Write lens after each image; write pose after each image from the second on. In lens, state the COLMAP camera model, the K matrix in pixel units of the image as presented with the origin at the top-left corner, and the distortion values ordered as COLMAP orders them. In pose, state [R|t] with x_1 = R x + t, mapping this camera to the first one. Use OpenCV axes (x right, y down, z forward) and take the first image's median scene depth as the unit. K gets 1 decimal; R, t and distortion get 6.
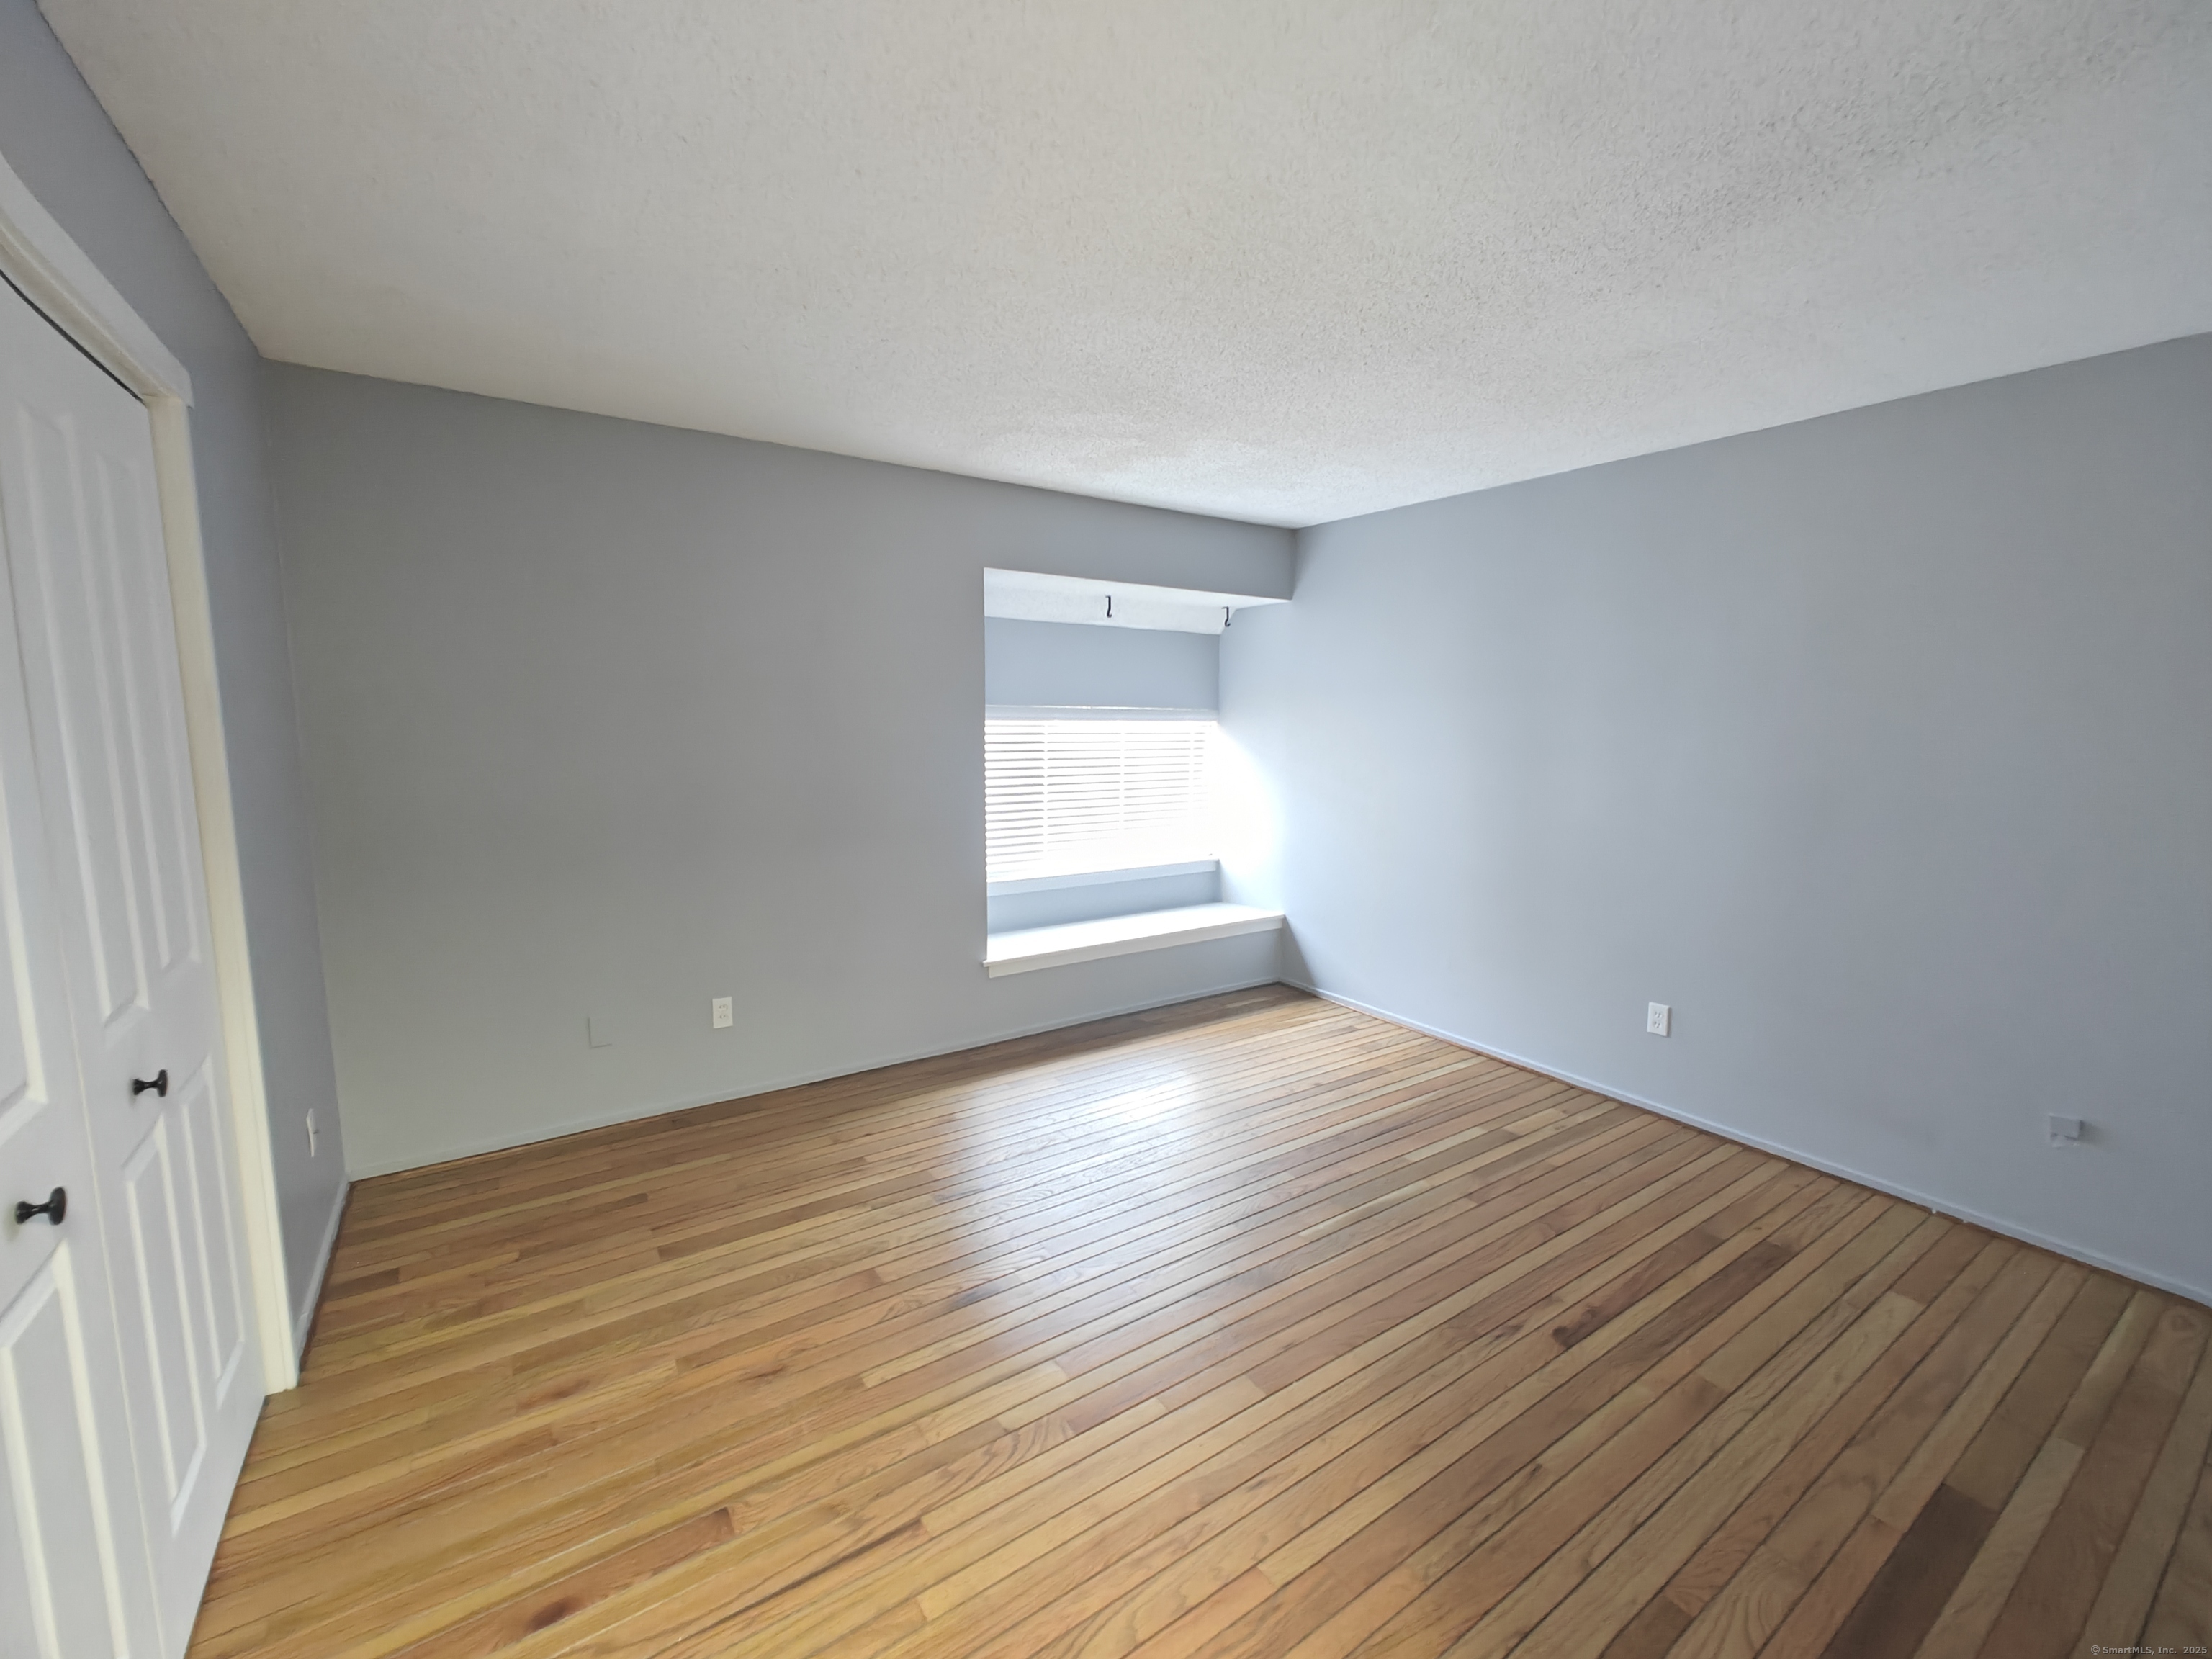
lens RADIAL K [[923.9, 0, 1105.2], [0, 923.9, 829.4], [0, 0, 1]] dist [-0.002078, 0.000332]
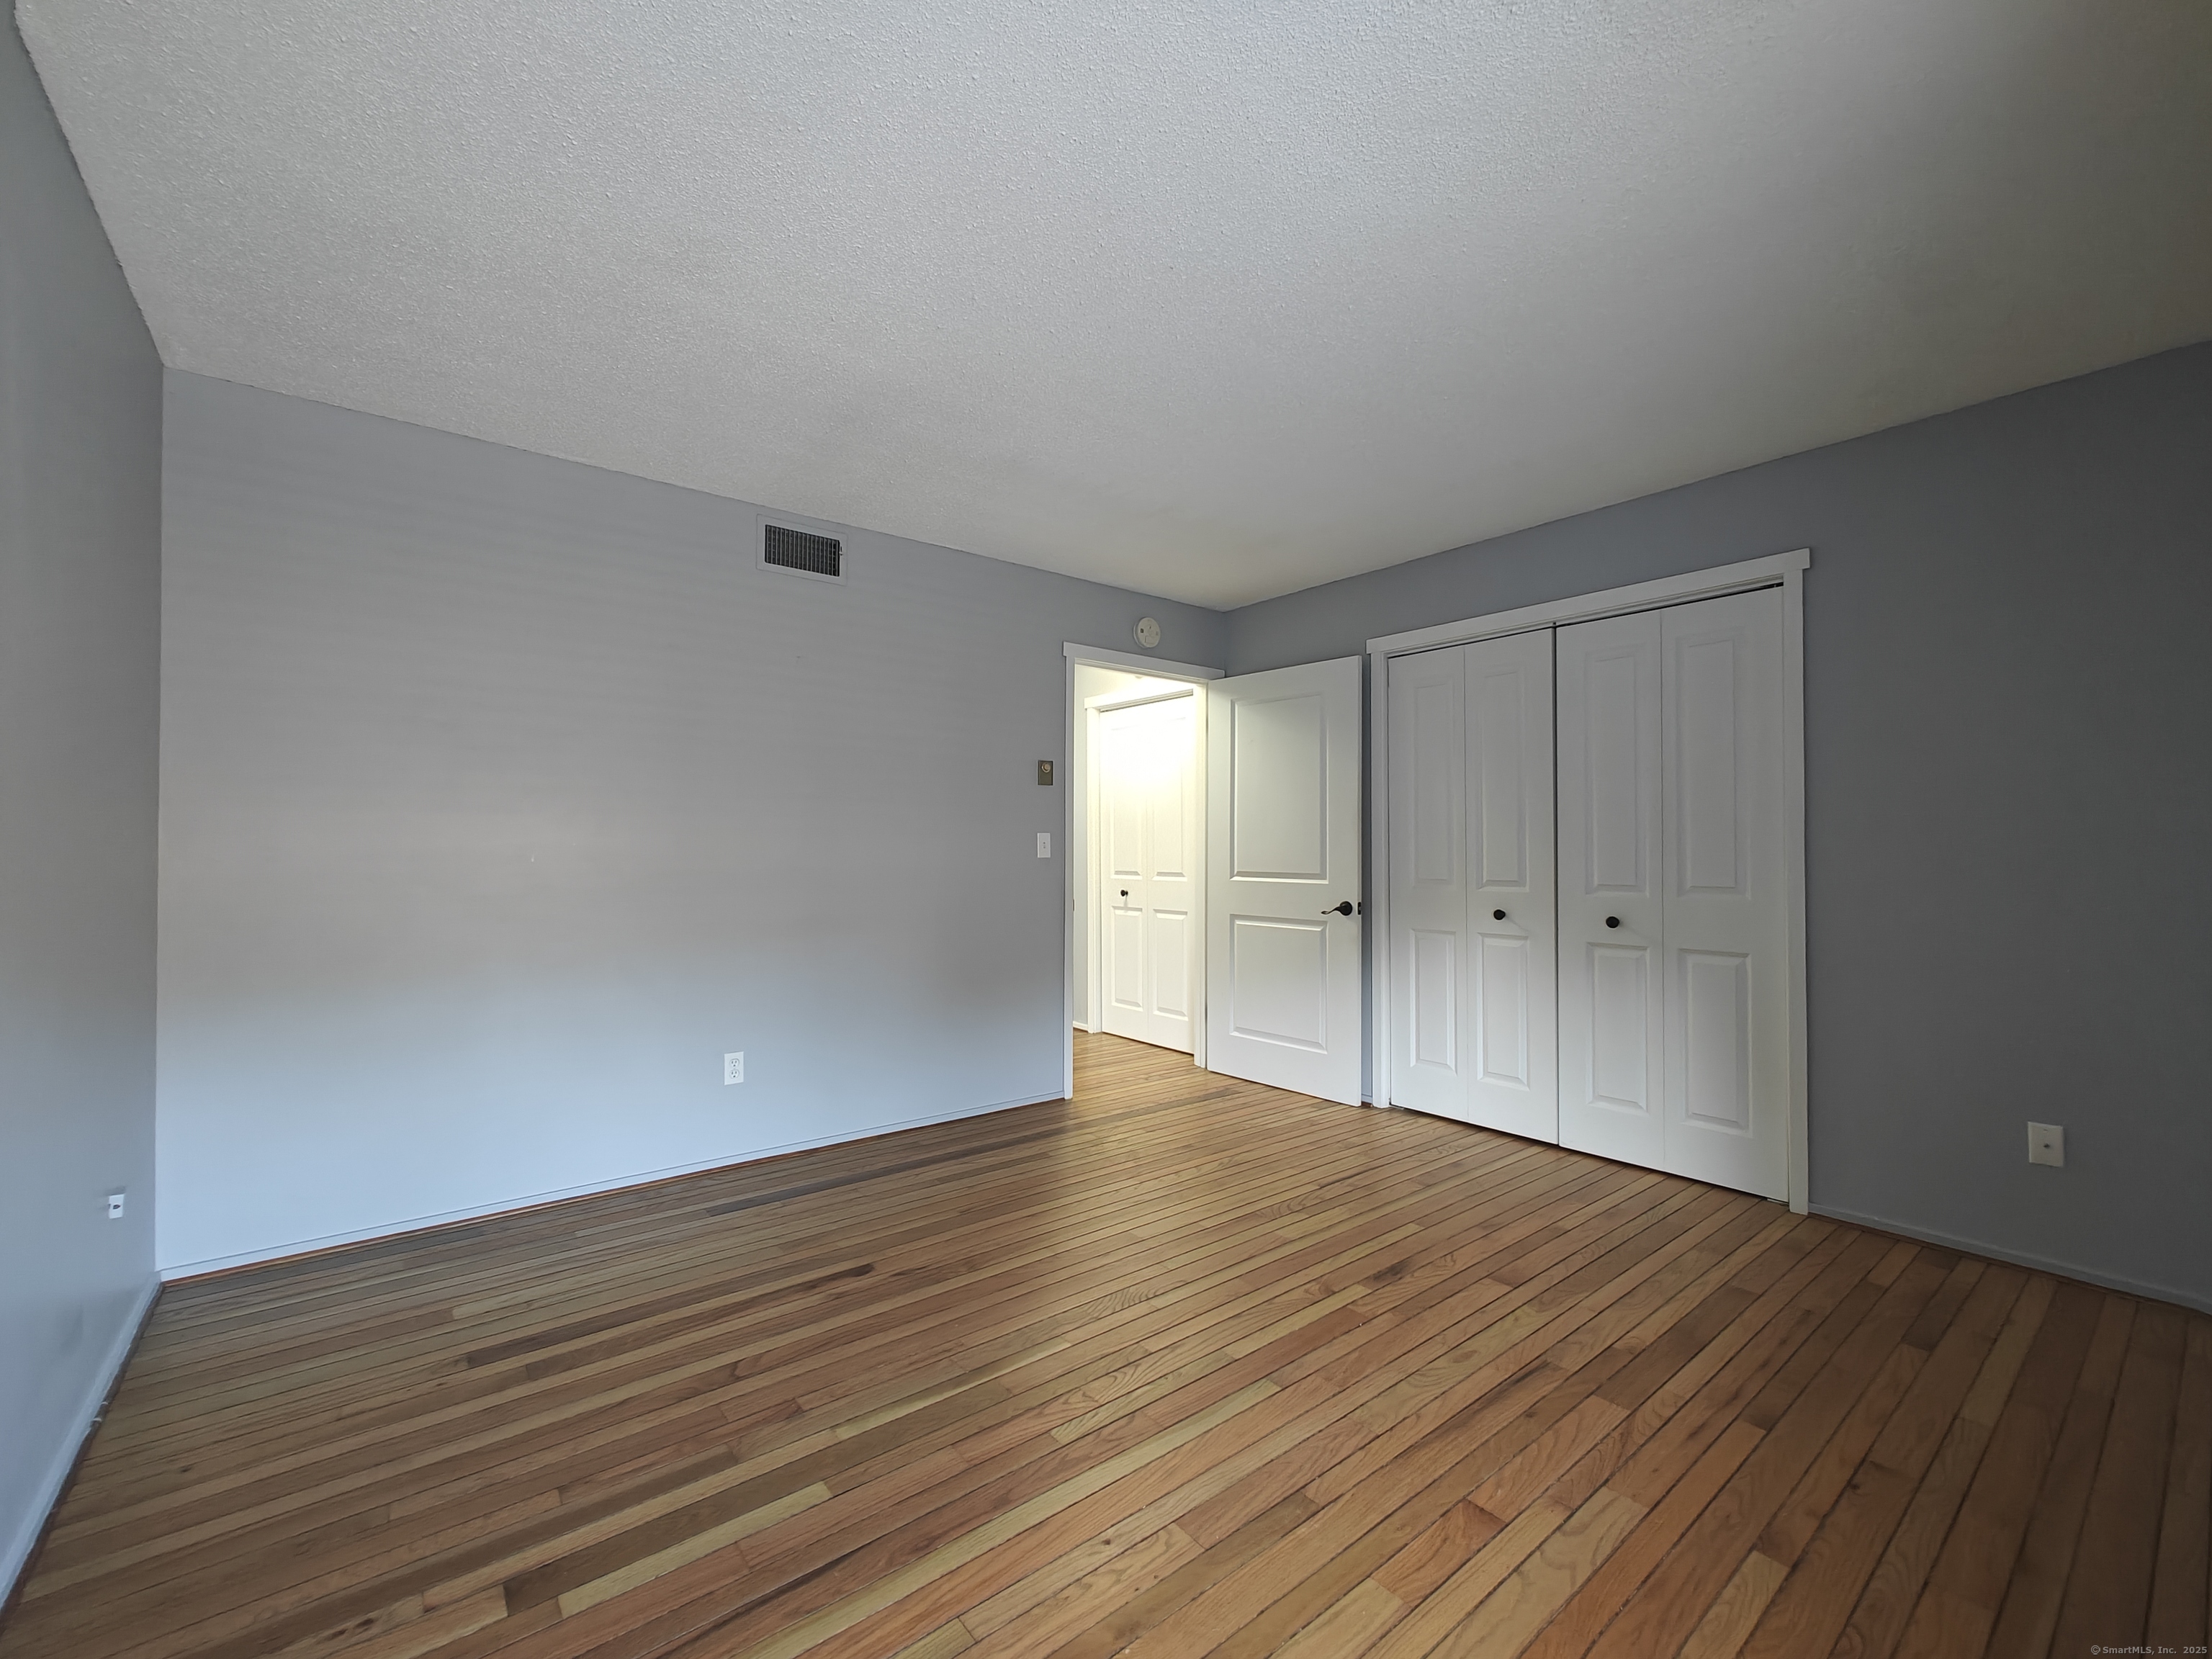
lens RADIAL K [[923.9, 0, 1104.2], [0, 923.9, 845.1], [0, 0, 1]] dist [-0.002078, 0.000332]
pose [[-0.996620, -0.013889, -0.080971, 0.276836], [-0.023204, 0.993064, 0.115265, -0.097895], [0.078808, 0.116754, -0.990029, 1.913602]]
